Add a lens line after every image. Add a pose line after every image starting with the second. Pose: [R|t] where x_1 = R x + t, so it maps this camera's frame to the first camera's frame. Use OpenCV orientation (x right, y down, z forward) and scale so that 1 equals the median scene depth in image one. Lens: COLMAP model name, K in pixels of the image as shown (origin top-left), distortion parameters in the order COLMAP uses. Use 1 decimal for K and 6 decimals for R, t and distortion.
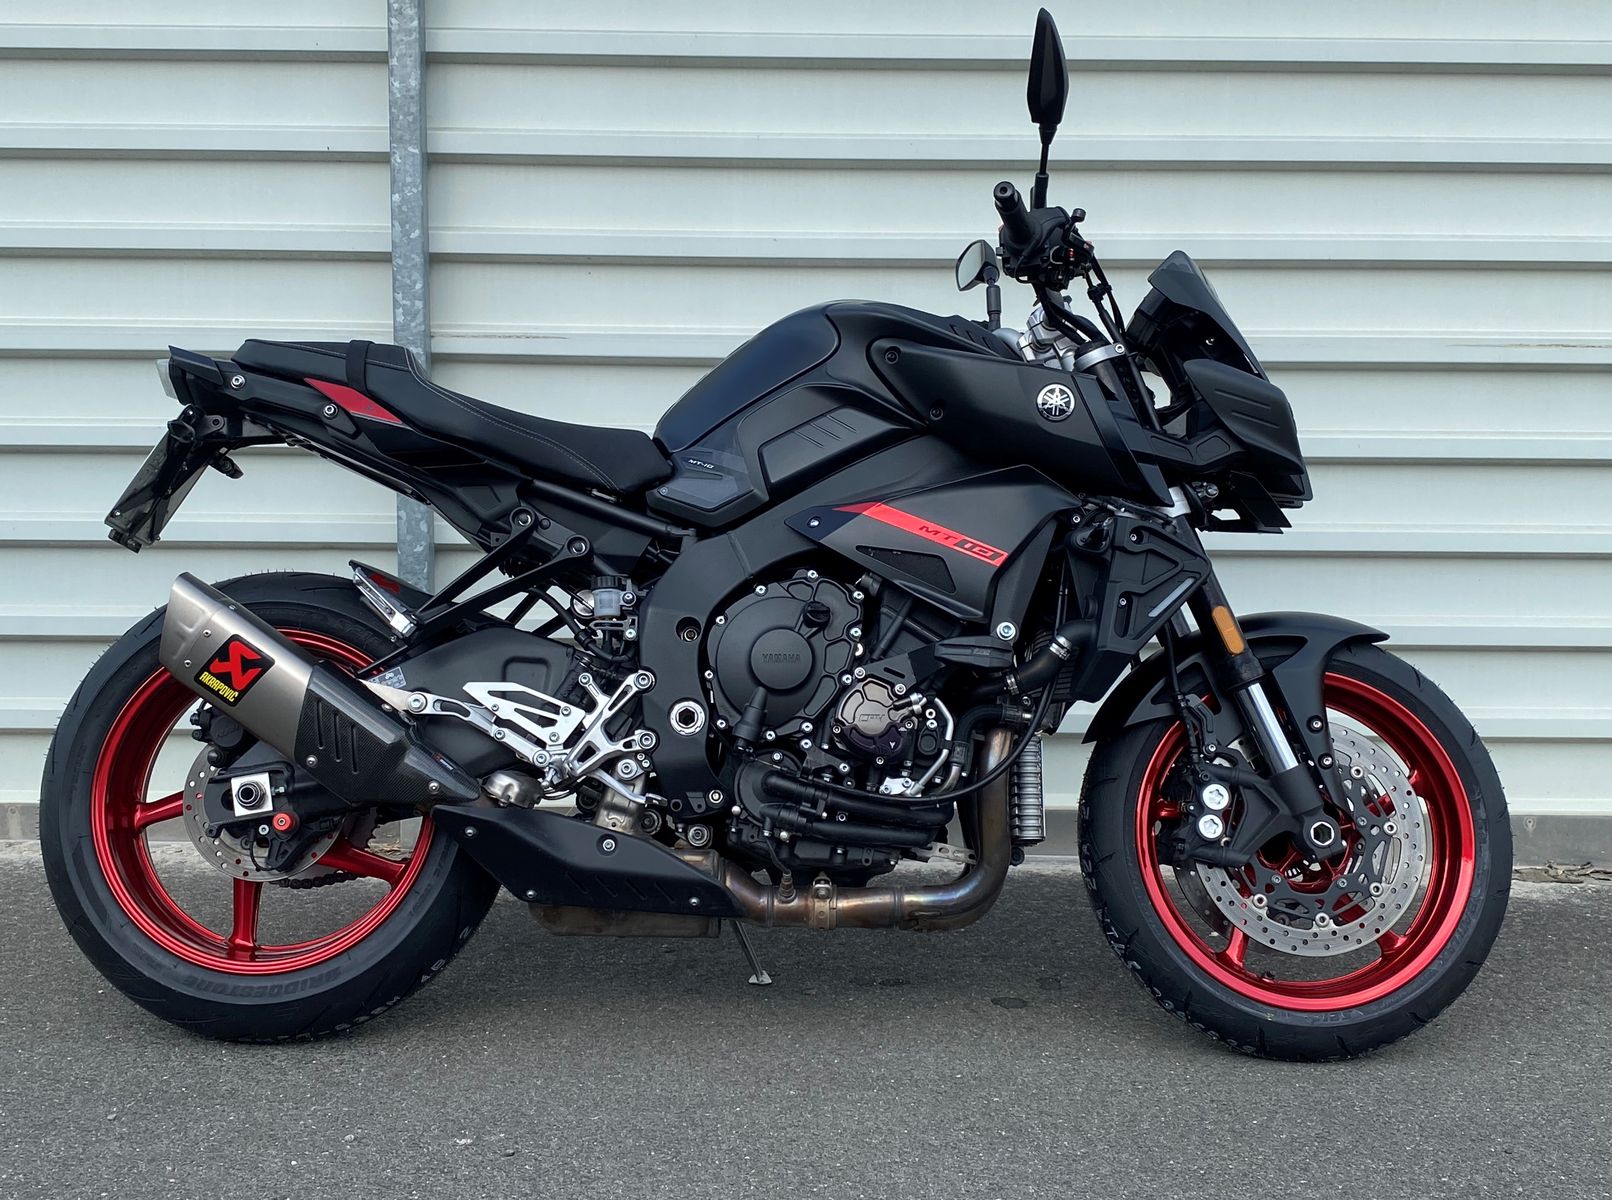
lens RADIAL K [[1853.9, 0, 806.0], [0, 1853.9, 600.0], [0, 0, 1]] dist [0.176150, -0.485058]
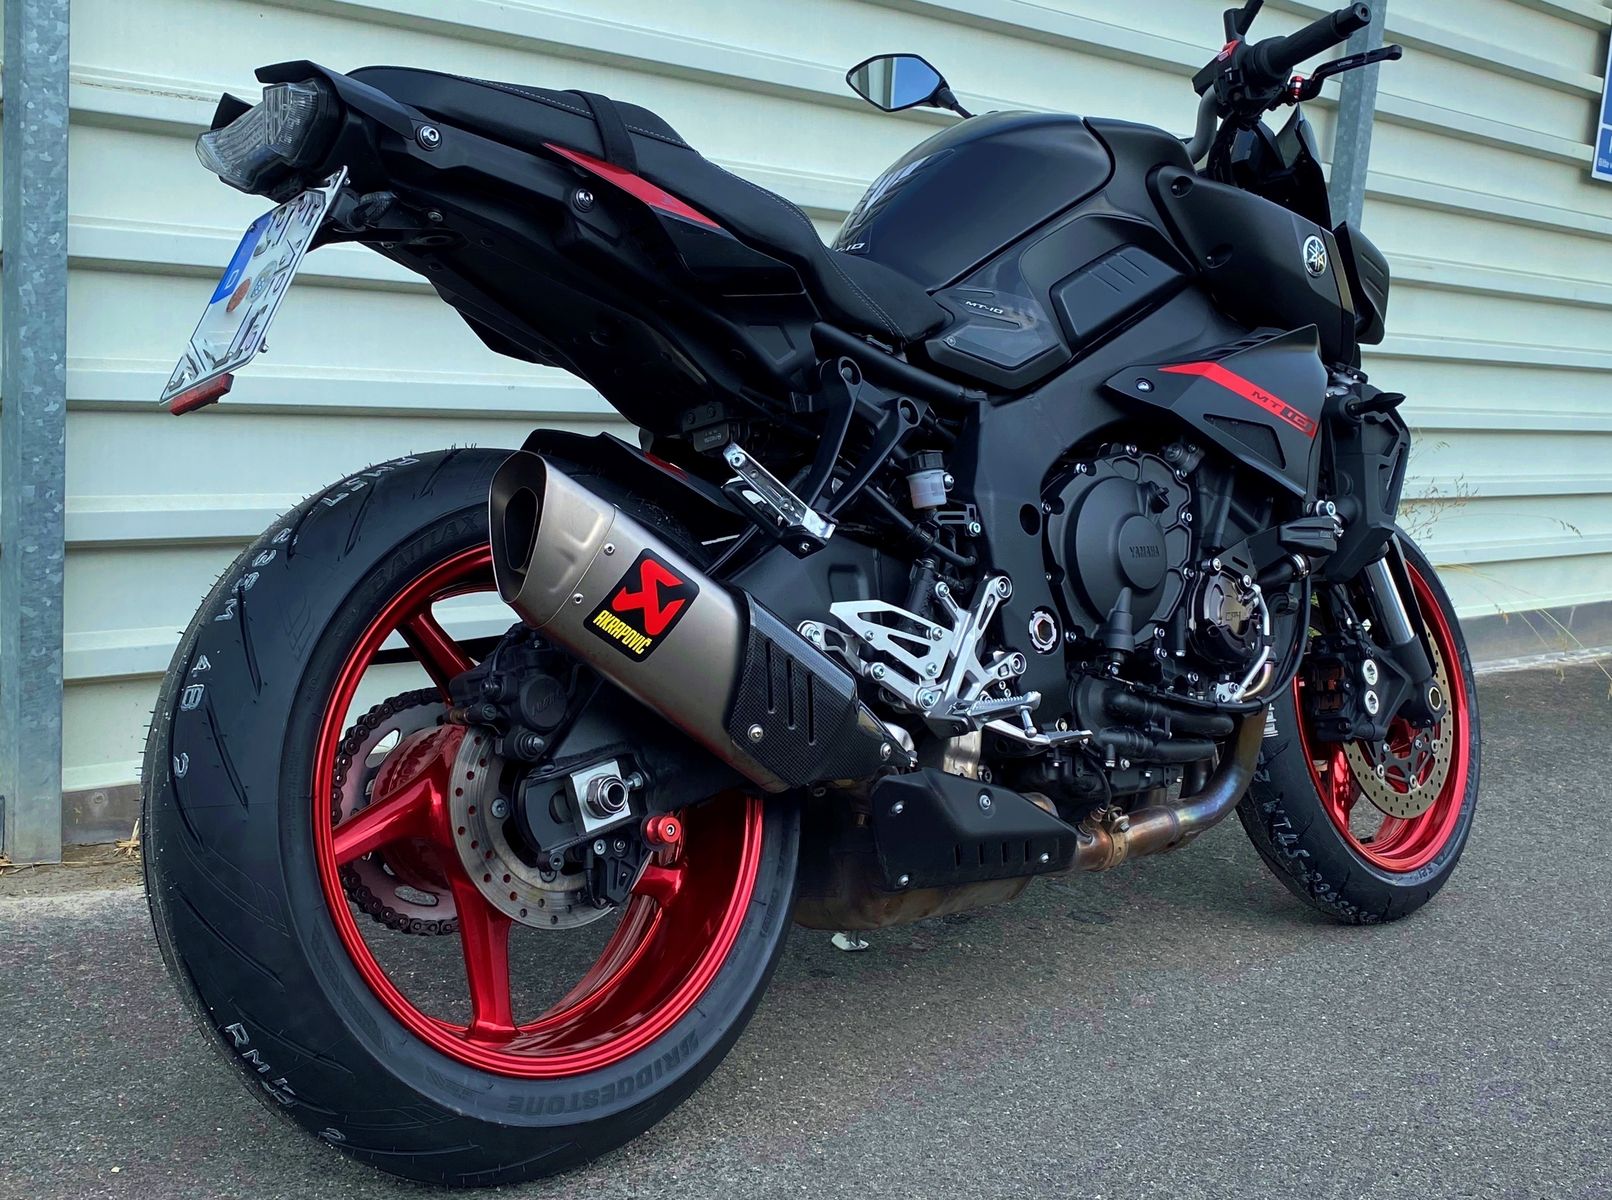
lens RADIAL K [[1853.9, 0, 806.0], [0, 1853.9, 600.0], [0, 0, 1]] dist [0.176150, -0.485058]
pose [[0.736541, -0.059817, 0.673743, -0.672253], [0.010369, 0.996963, 0.077179, -0.012147], [-0.676313, -0.049859, 0.734925, 0.486738]]
